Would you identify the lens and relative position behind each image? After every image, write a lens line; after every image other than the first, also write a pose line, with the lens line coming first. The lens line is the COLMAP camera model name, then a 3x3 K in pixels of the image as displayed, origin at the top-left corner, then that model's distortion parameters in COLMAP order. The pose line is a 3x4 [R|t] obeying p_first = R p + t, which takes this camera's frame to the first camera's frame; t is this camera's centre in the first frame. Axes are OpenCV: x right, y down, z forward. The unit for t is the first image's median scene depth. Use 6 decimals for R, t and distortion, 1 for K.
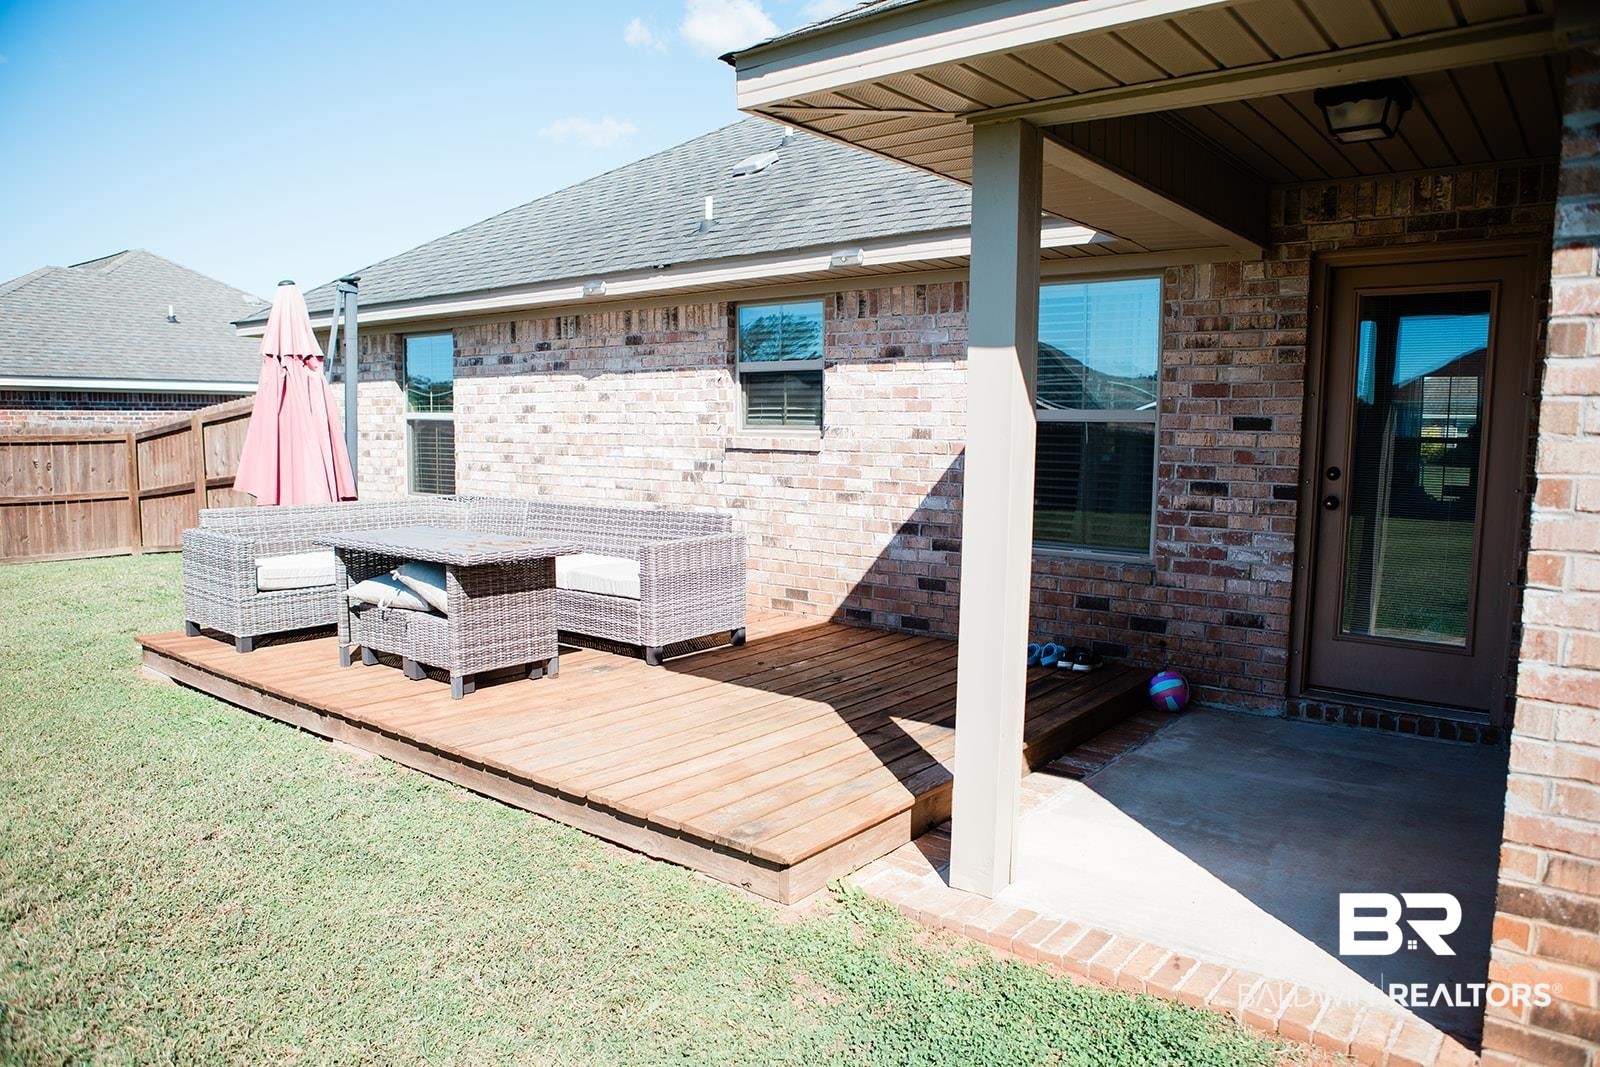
lens RADIAL K [[1090.8, 0, 798.0], [0, 1090.8, 536.5], [0, 0, 1]] dist [-0.107638, 0.076718]
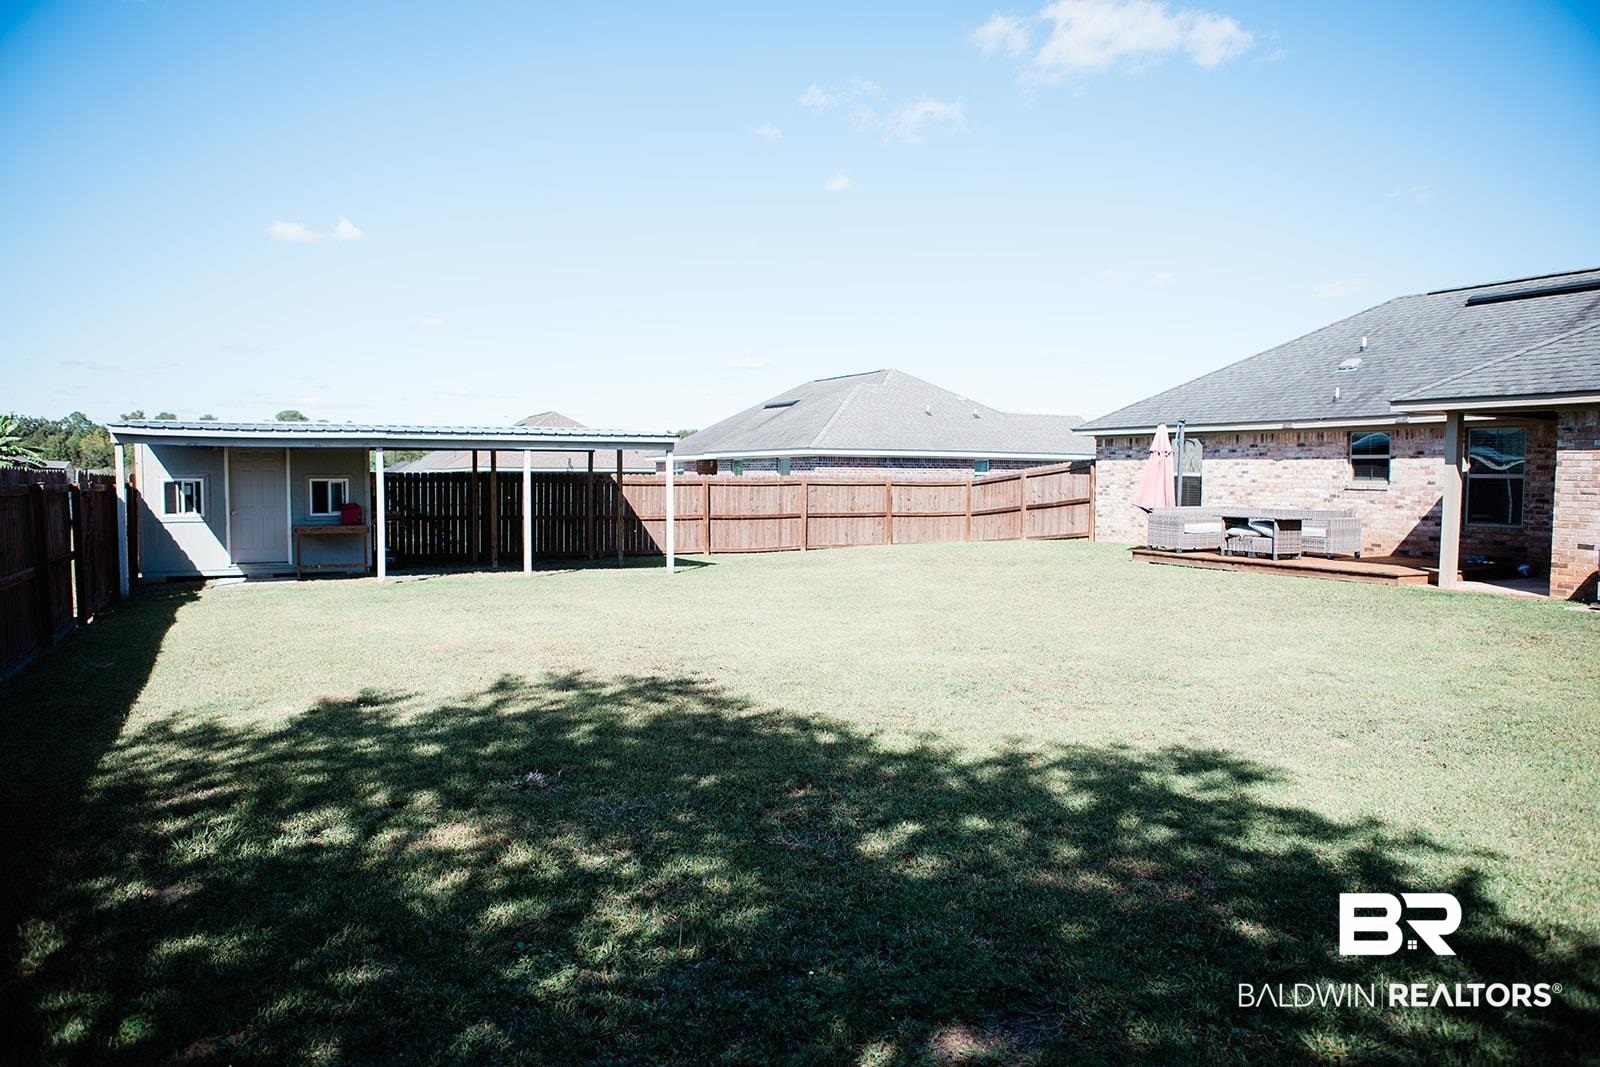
lens RADIAL K [[1090.8, 0, 798.0], [0, 1090.8, 536.5], [0, 0, 1]] dist [-0.107638, 0.076718]
pose [[0.912924, 0.023208, -0.407470, -0.242597], [-0.044126, 0.998142, -0.042012, 0.213951], [0.405738, 0.056334, 0.912252, -1.991973]]
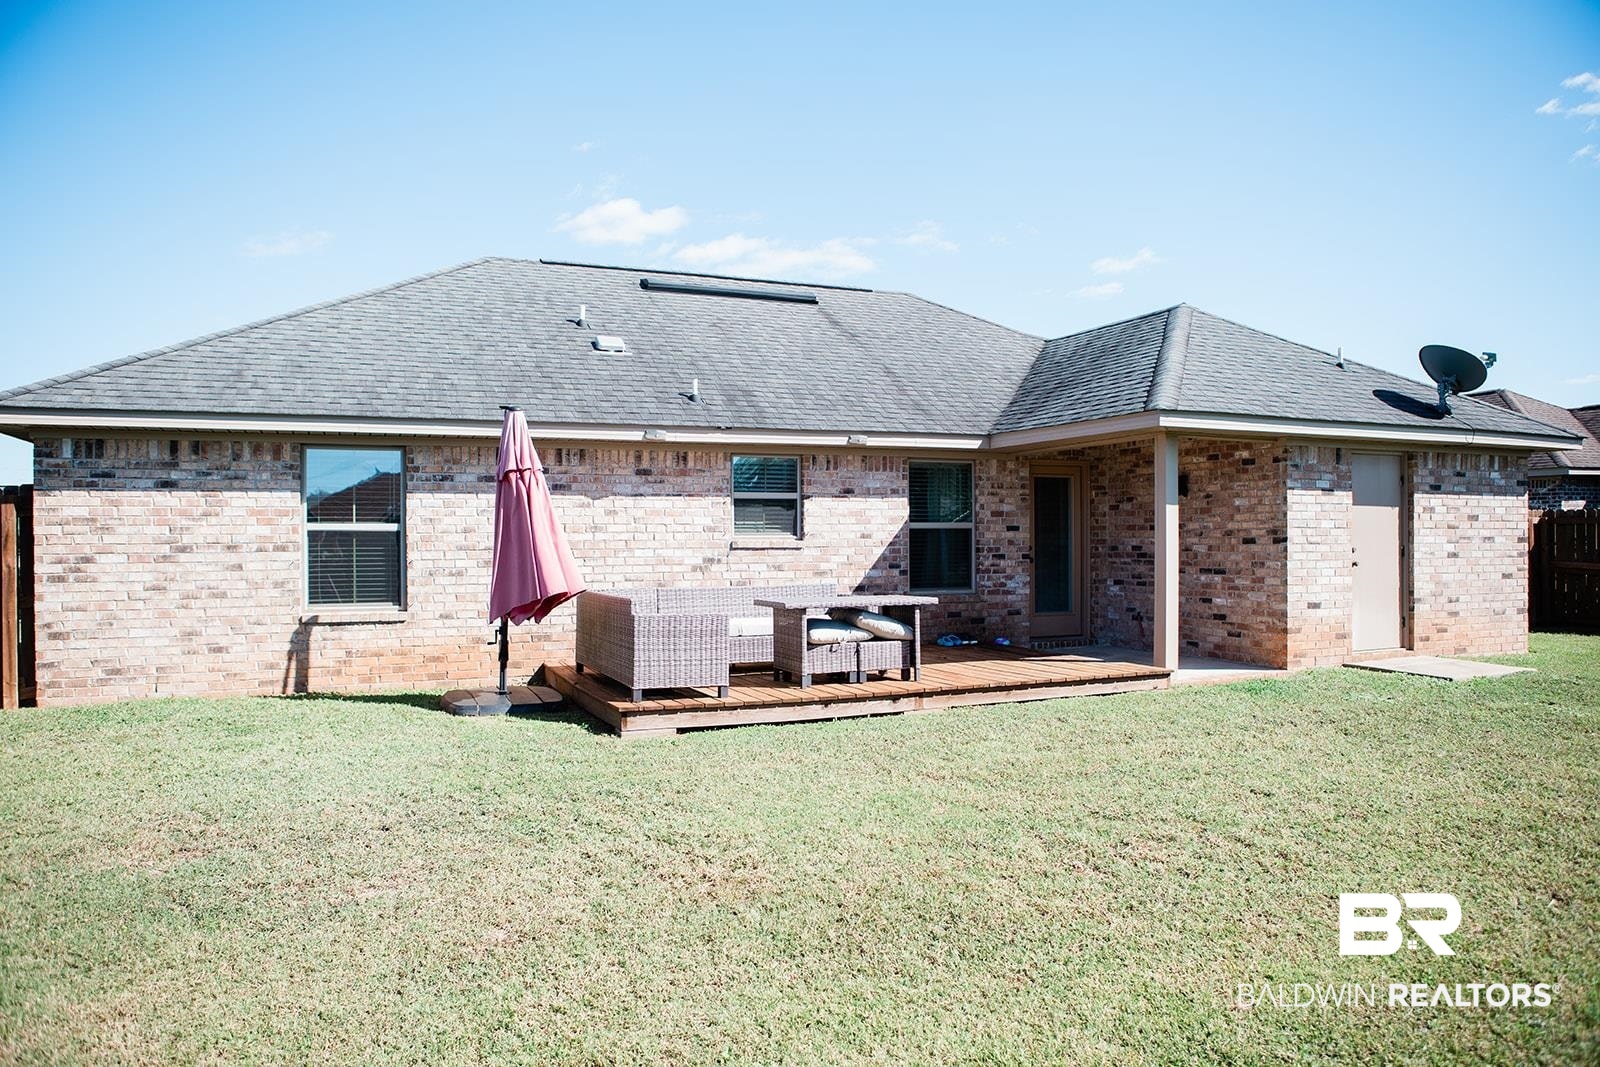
lens RADIAL K [[1090.8, 0, 798.0], [0, 1090.8, 536.5], [0, 0, 1]] dist [-0.107638, 0.076718]
pose [[0.474648, -0.008743, 0.880132, -1.533816], [0.100764, 0.993916, -0.044468, -0.022635], [-0.874389, 0.109793, 0.472641, 0.225637]]
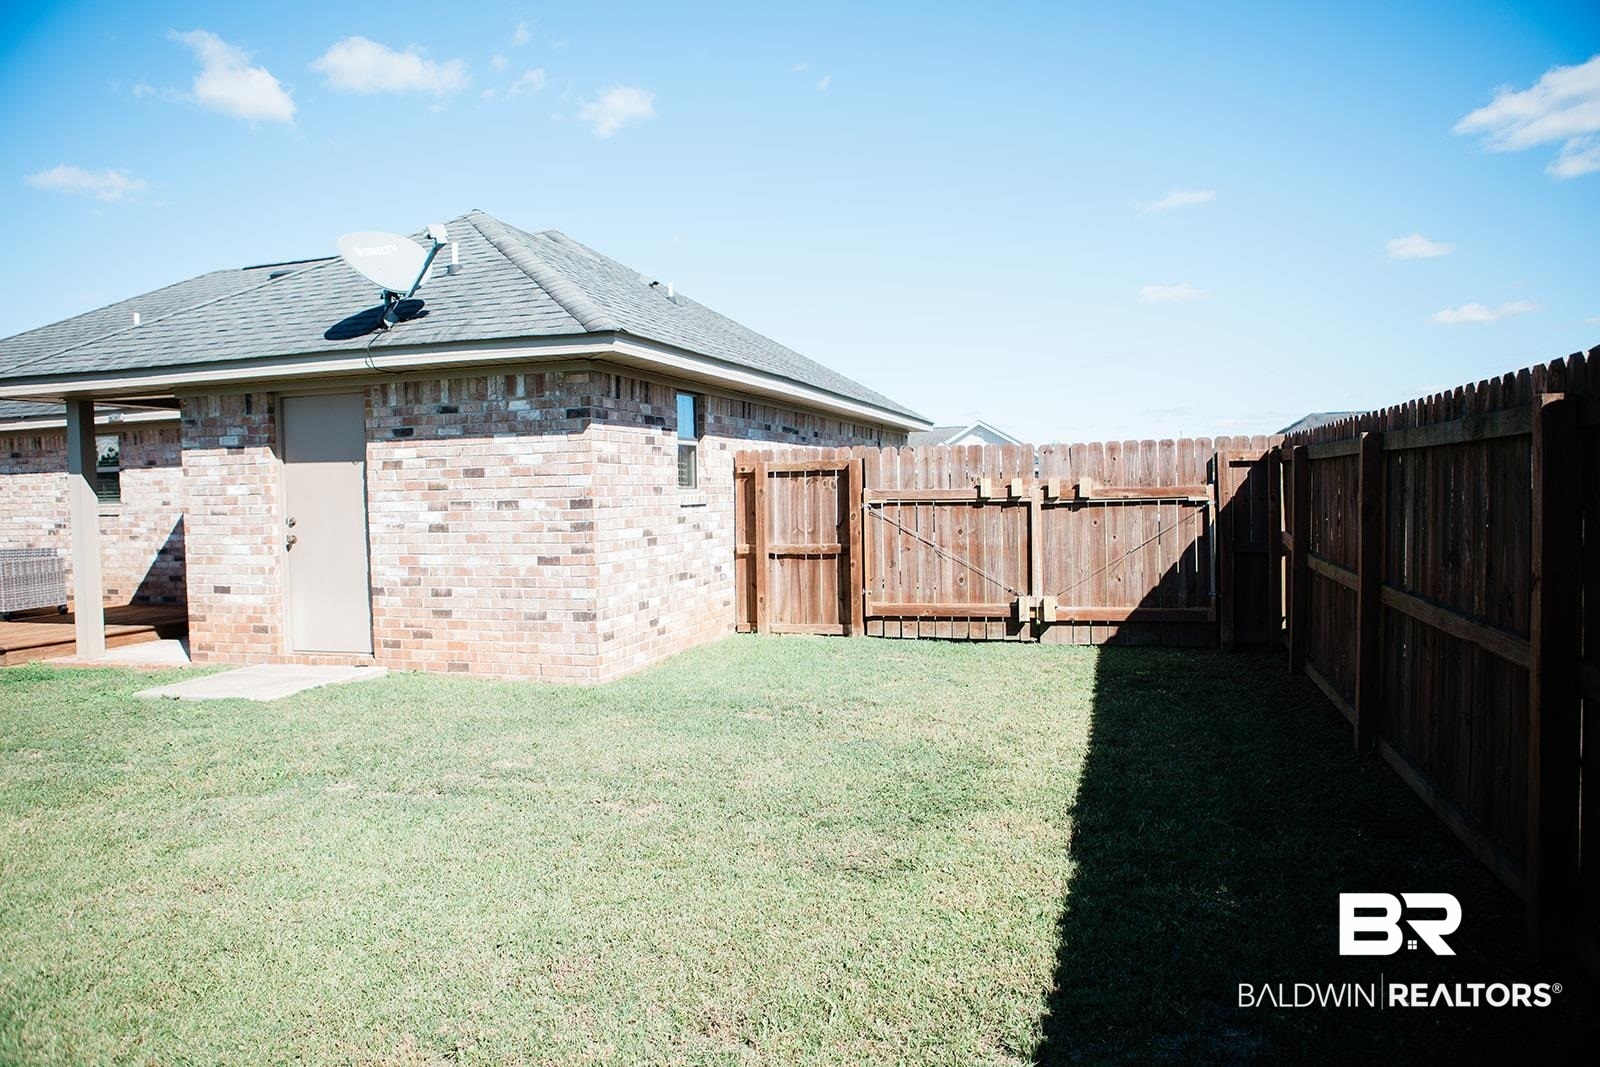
lens RADIAL K [[1090.8, 0, 798.0], [0, 1090.8, 536.5], [0, 0, 1]] dist [-0.107638, 0.076718]
pose [[0.931083, -0.045283, 0.361986, 0.477623], [0.067919, 0.996435, -0.050047, 0.139830], [-0.358429, 0.071183, 0.930839, -1.198393]]
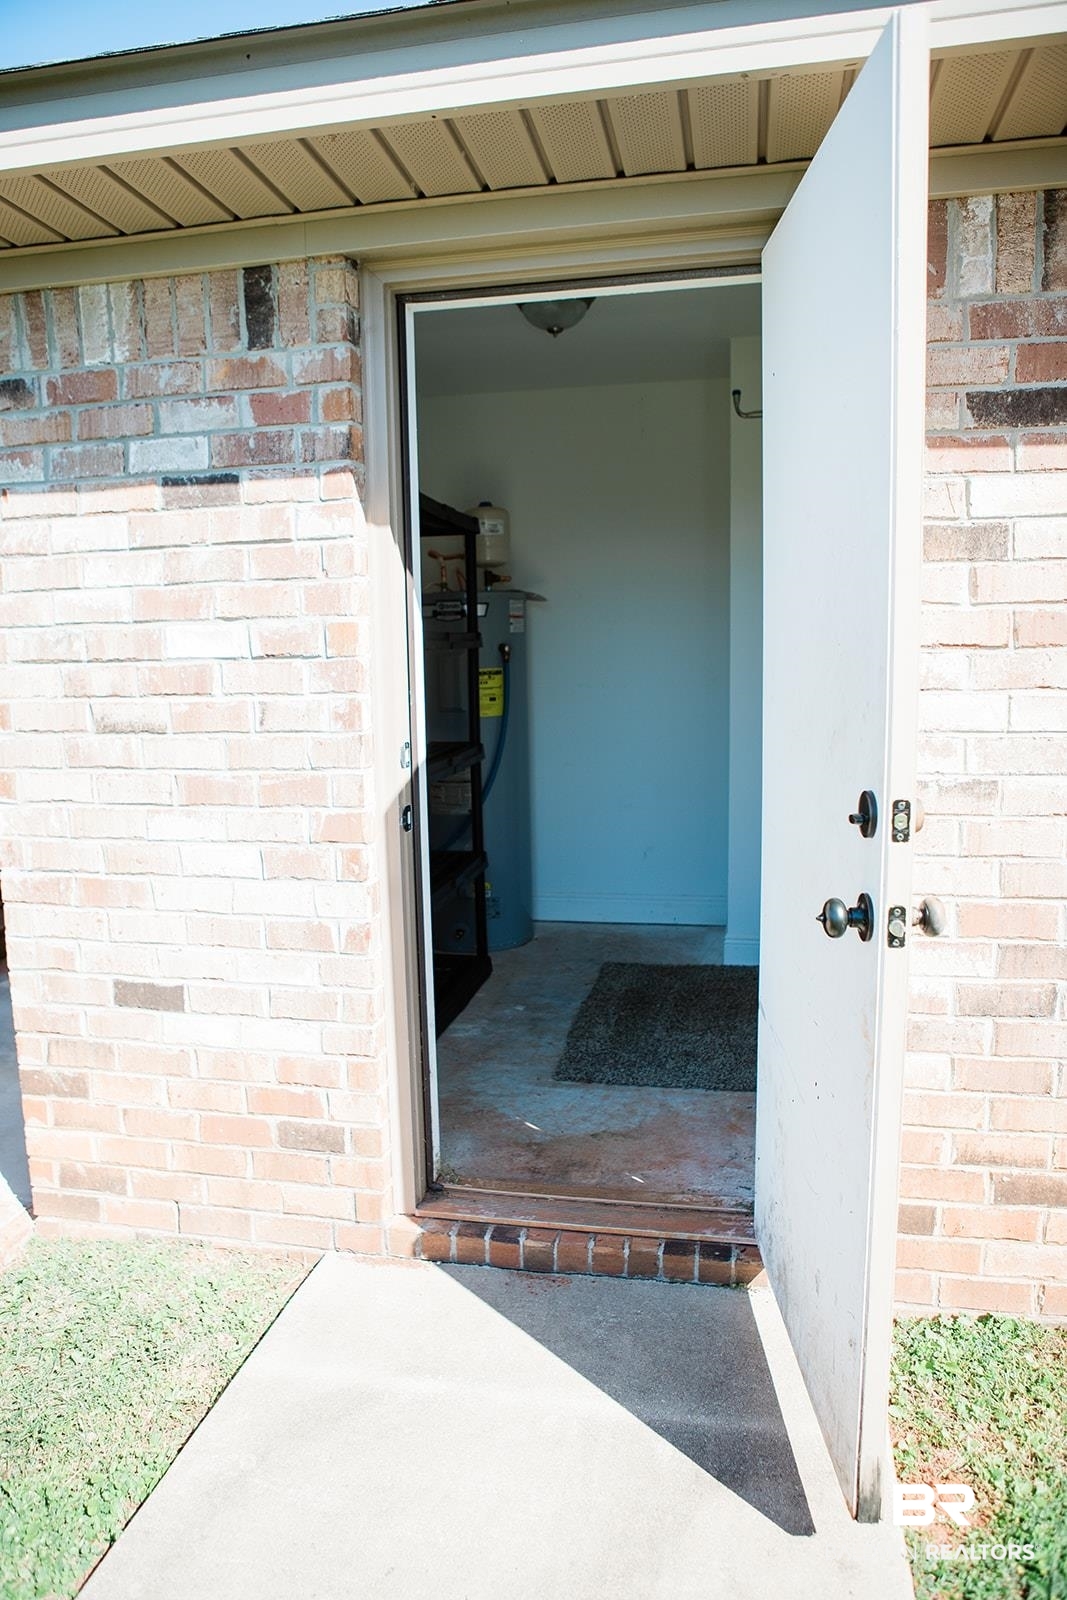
lens RADIAL K [[1090.8, 0, 533.5], [0, 1090.8, 800.0], [0, 0, 1]] dist [-0.107638, 0.076718]
pose [[0.892883, -0.089399, 0.441324, 0.242685], [0.074114, 0.995904, 0.051794, 0.010238], [-0.444147, -0.013538, 0.895852, -0.086049]]
